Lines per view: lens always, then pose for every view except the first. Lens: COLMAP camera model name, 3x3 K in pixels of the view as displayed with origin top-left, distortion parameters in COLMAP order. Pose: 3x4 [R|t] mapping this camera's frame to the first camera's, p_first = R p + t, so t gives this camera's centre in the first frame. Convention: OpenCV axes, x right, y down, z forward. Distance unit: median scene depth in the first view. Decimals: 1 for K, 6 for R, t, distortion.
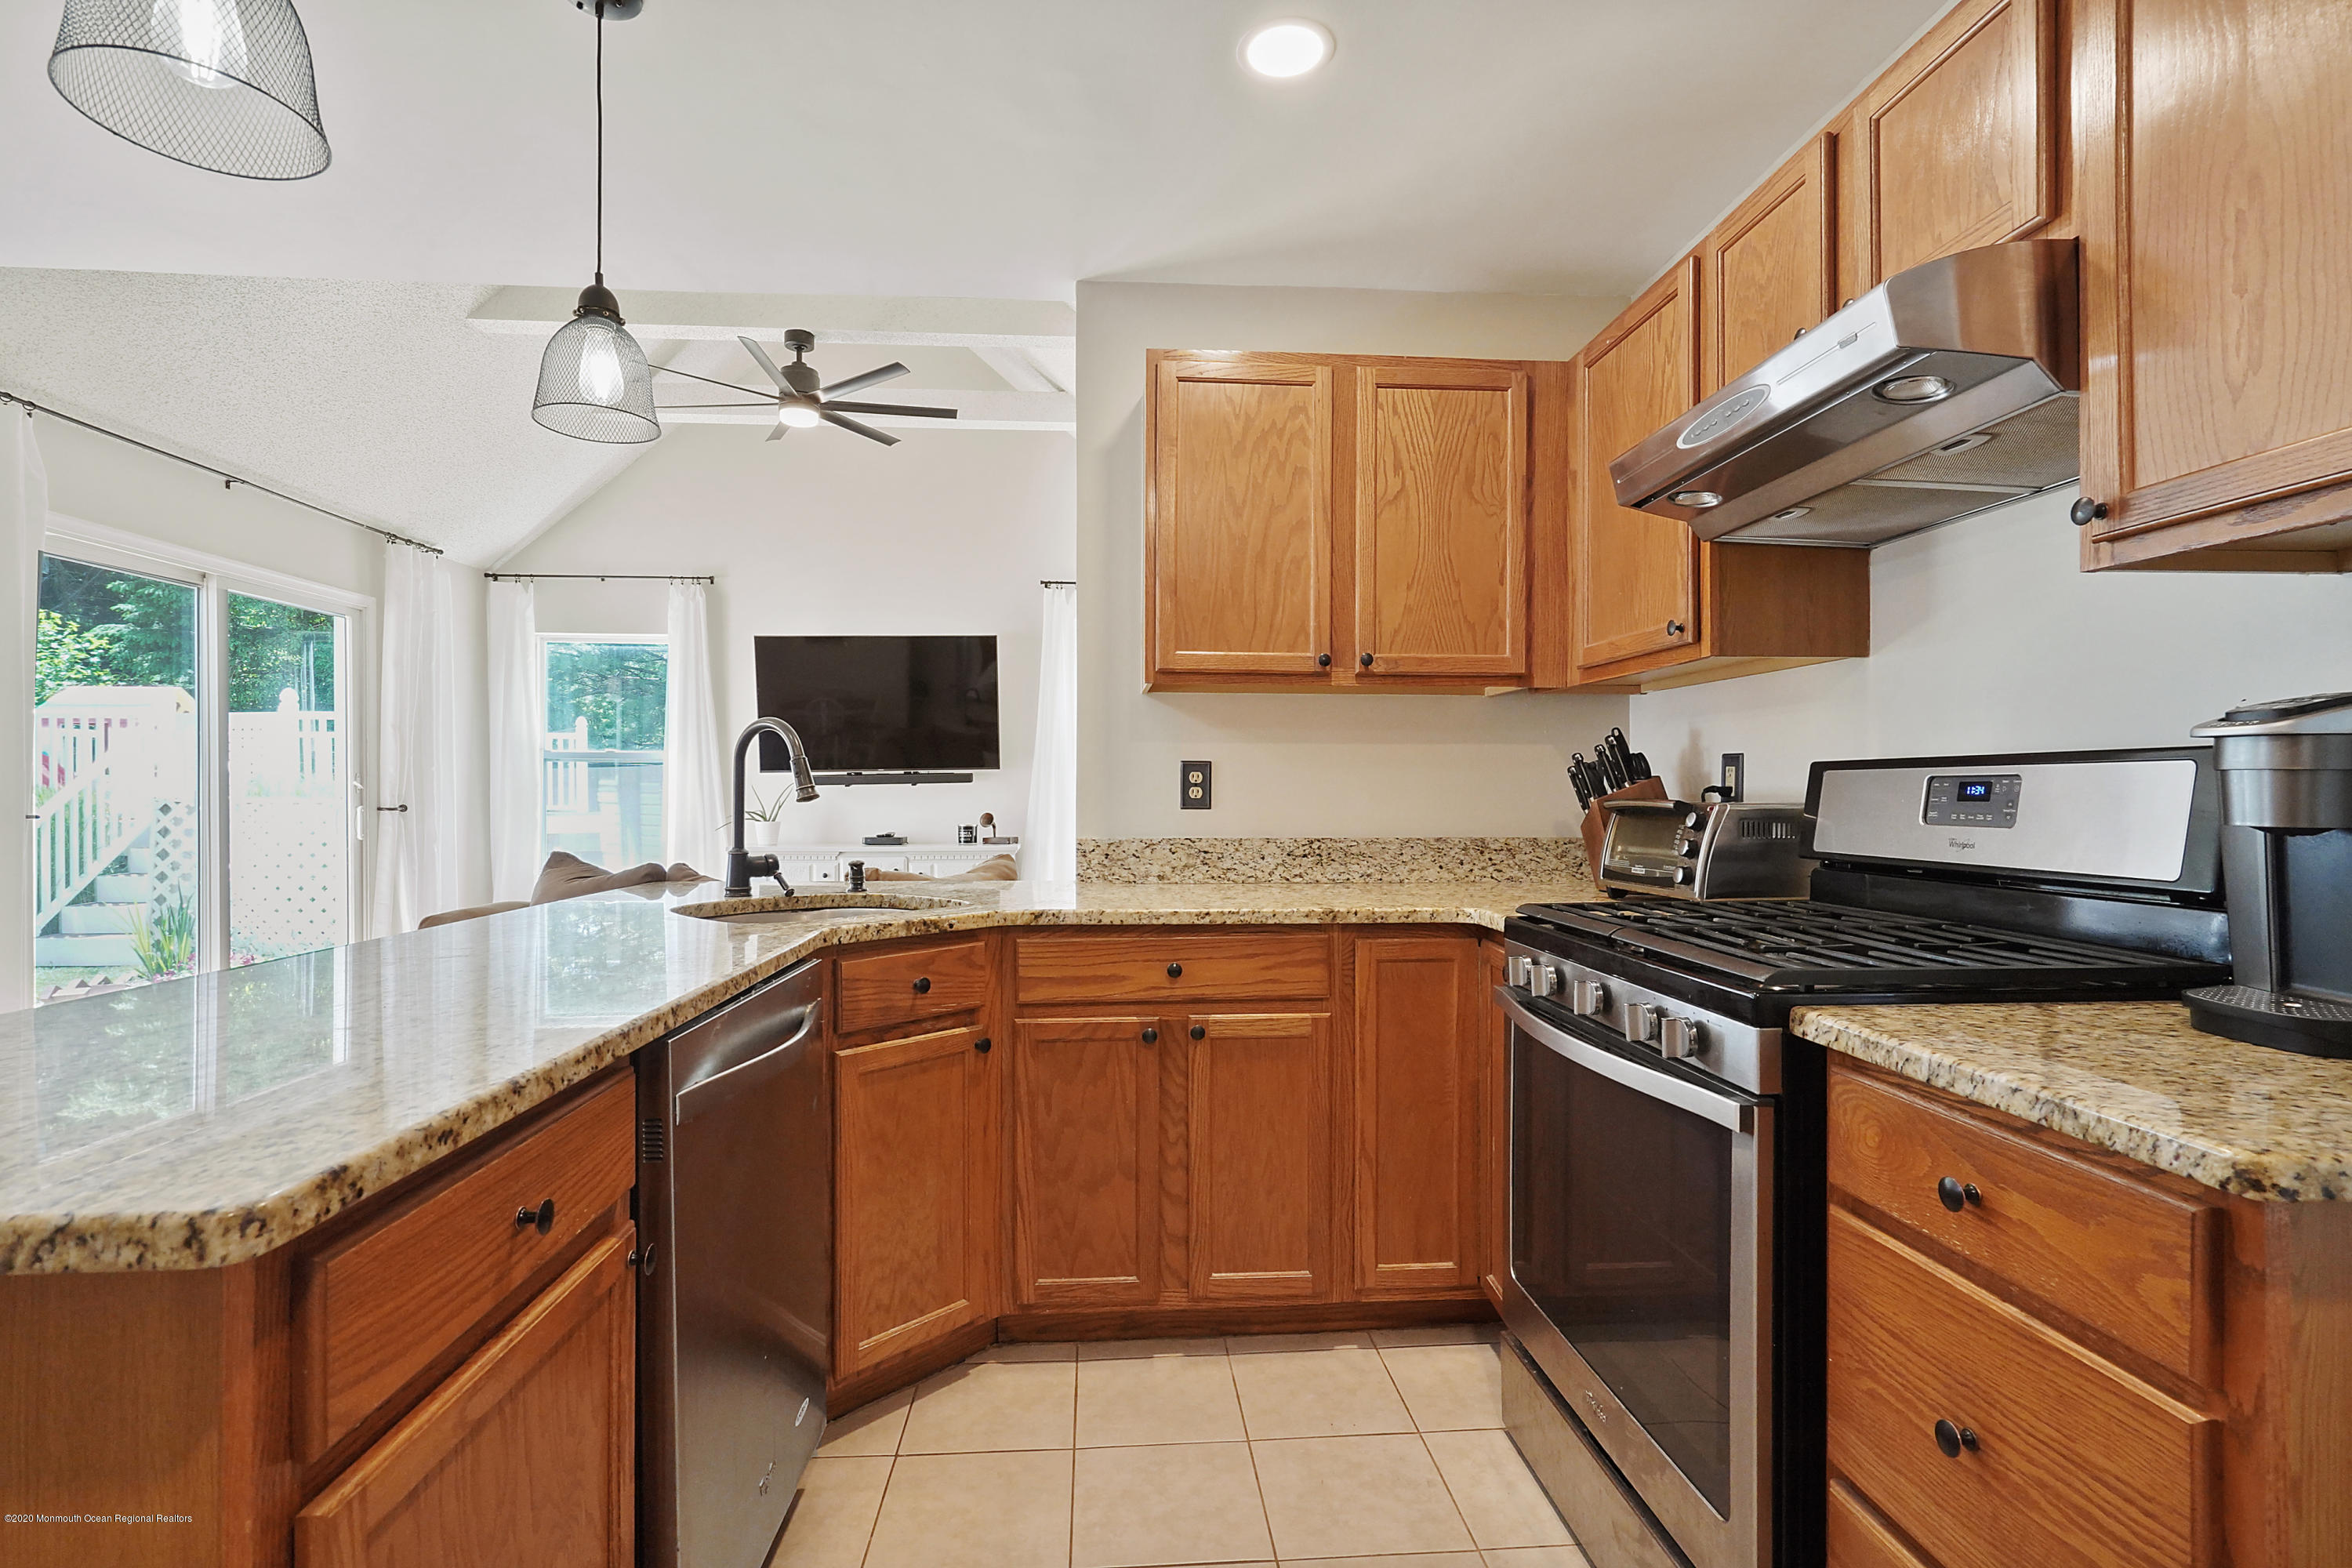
lens RADIAL K [[1105.1, 0, 1175.5], [0, 1105.1, 787.9], [0, 0, 1]] dist [-0.002451, 0.000722]
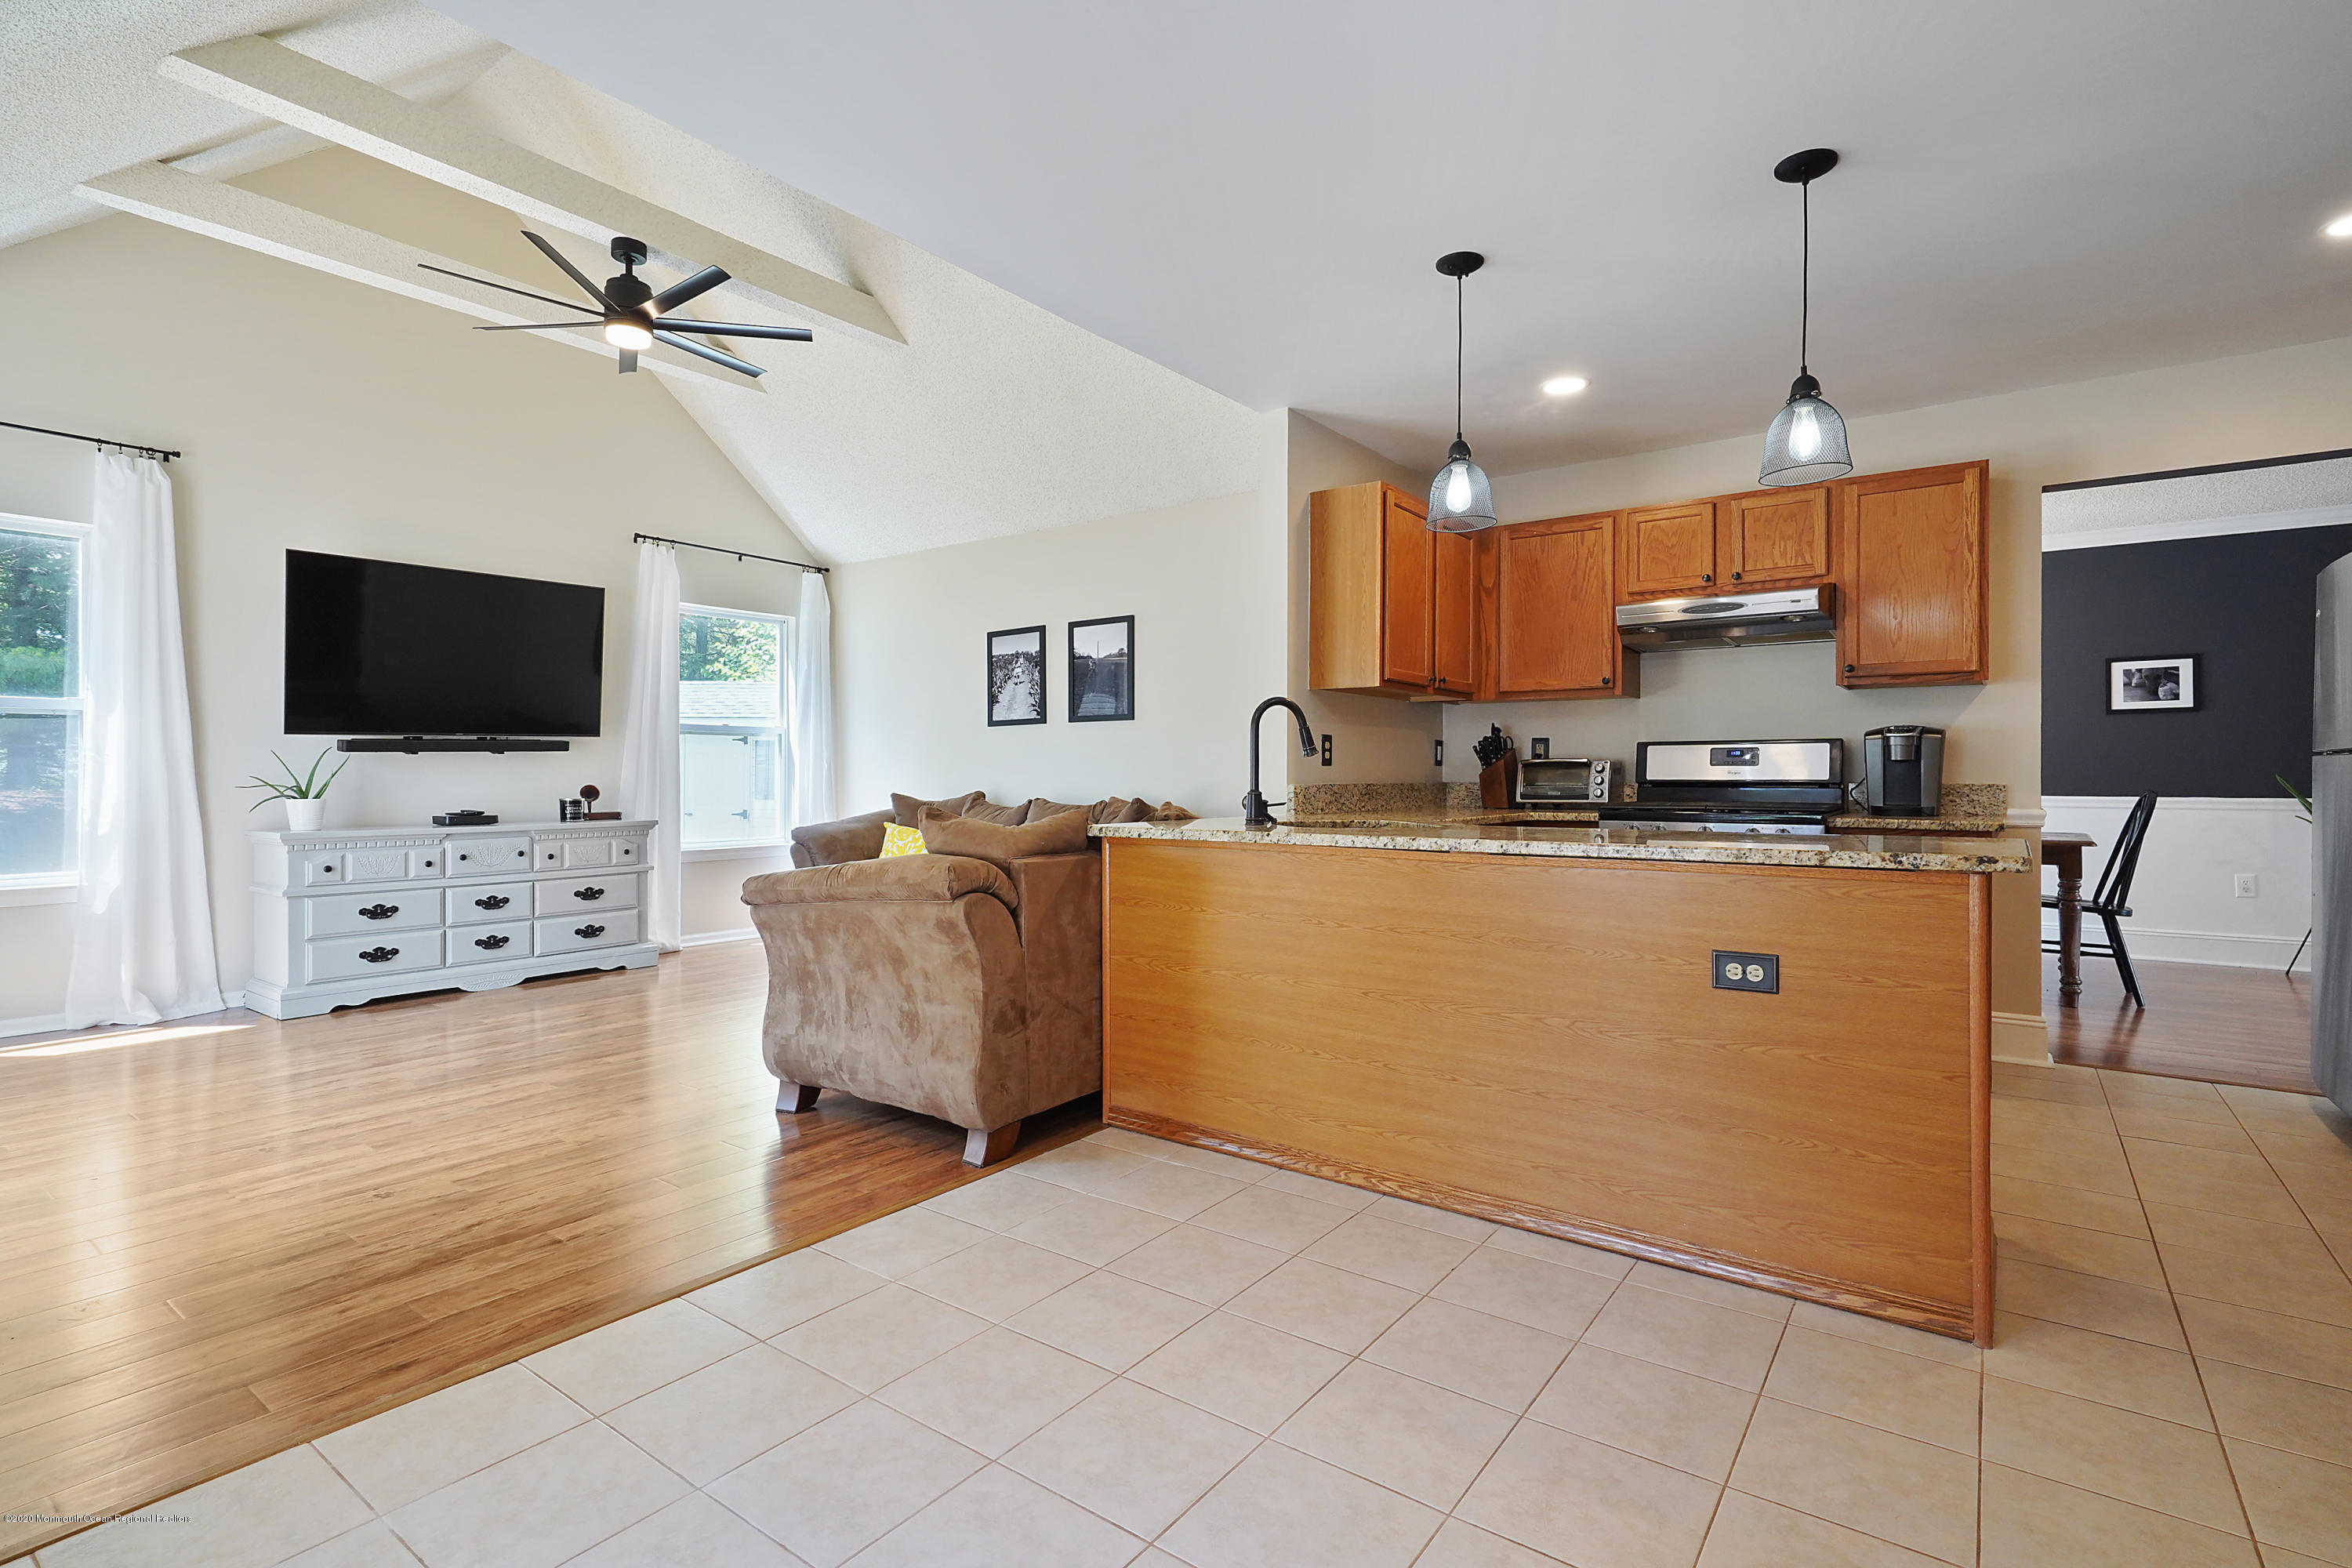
lens RADIAL K [[1107.7, 0, 1174.7], [0, 1107.7, 770.0], [0, 0, 1]] dist [-0.001760, 0.000283]
pose [[0.650820, 0.001235, 0.759231, -1.457083], [-0.000037, 0.999999, -0.001595, 0.030833], [-0.759232, 0.001010, 0.650819, 0.167999]]
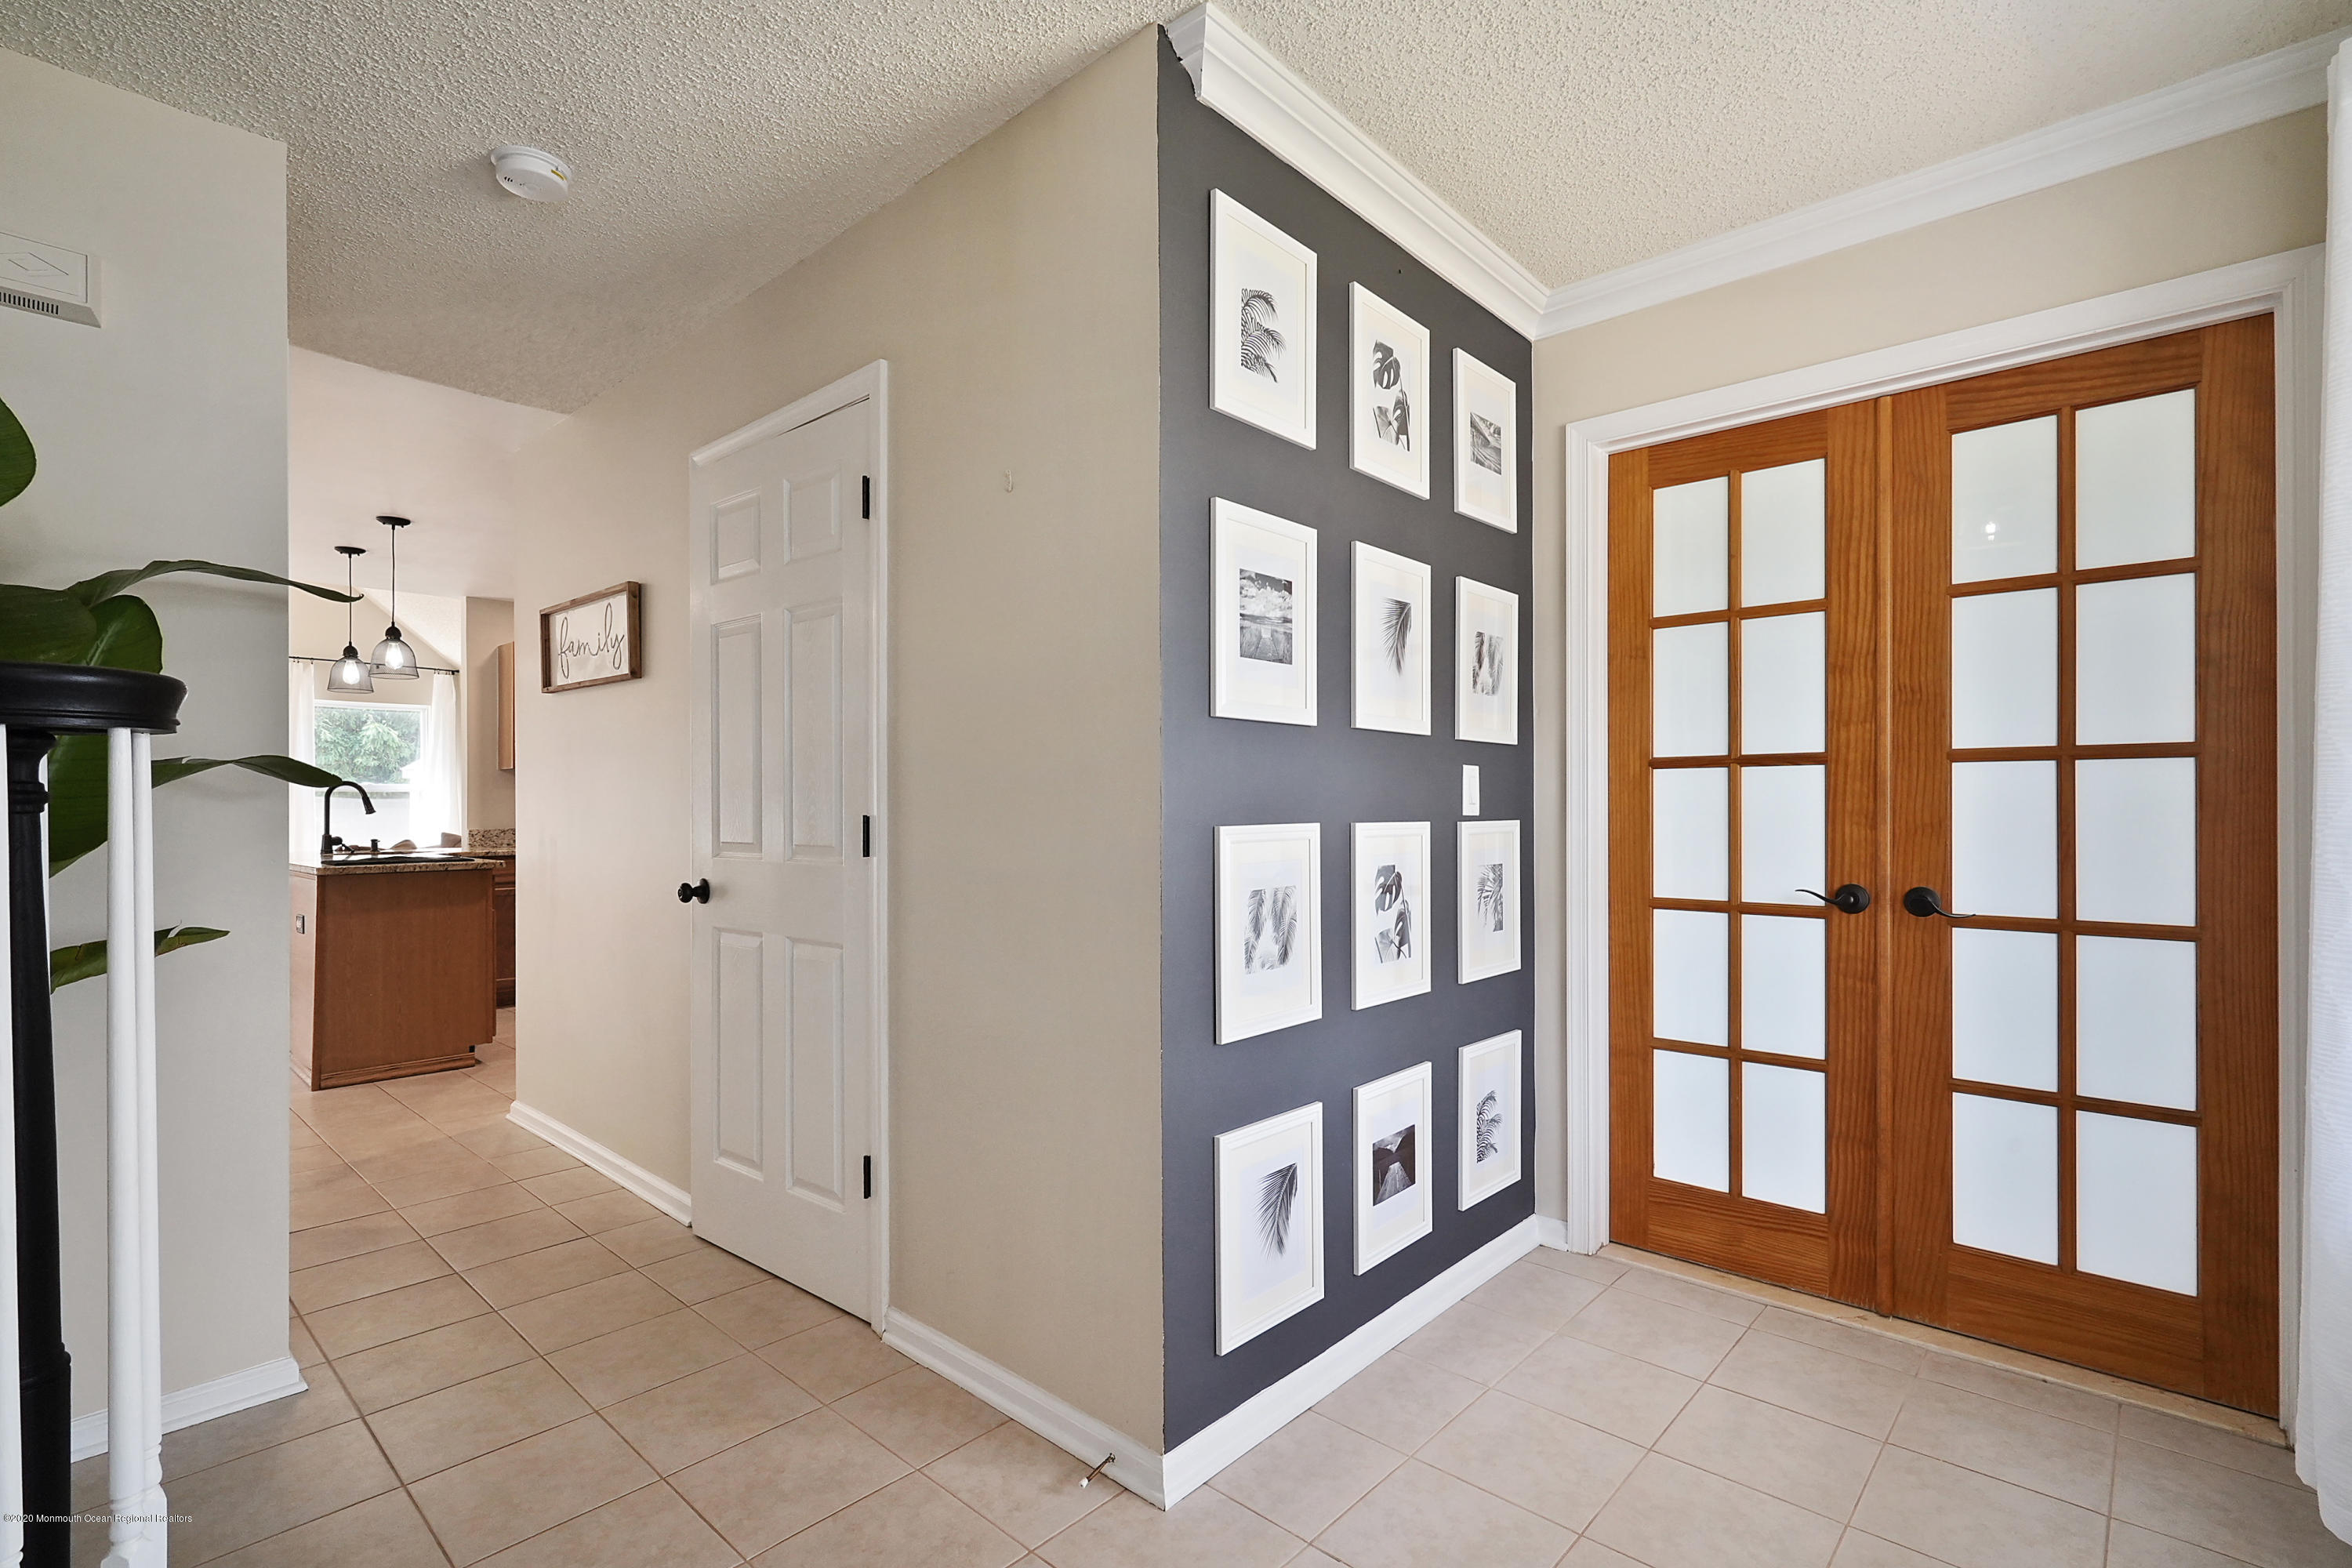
lens RADIAL K [[1086.9, 0, 1171.3], [0, 1086.9, 809.3], [0, 0, 1]] dist [0.002823, 0.000415]
pose [[0.726547, -0.006730, 0.687084, -0.667112], [0.005723, 0.999977, 0.003744, 0.002411], [-0.687093, 0.001212, 0.726568, -1.957107]]
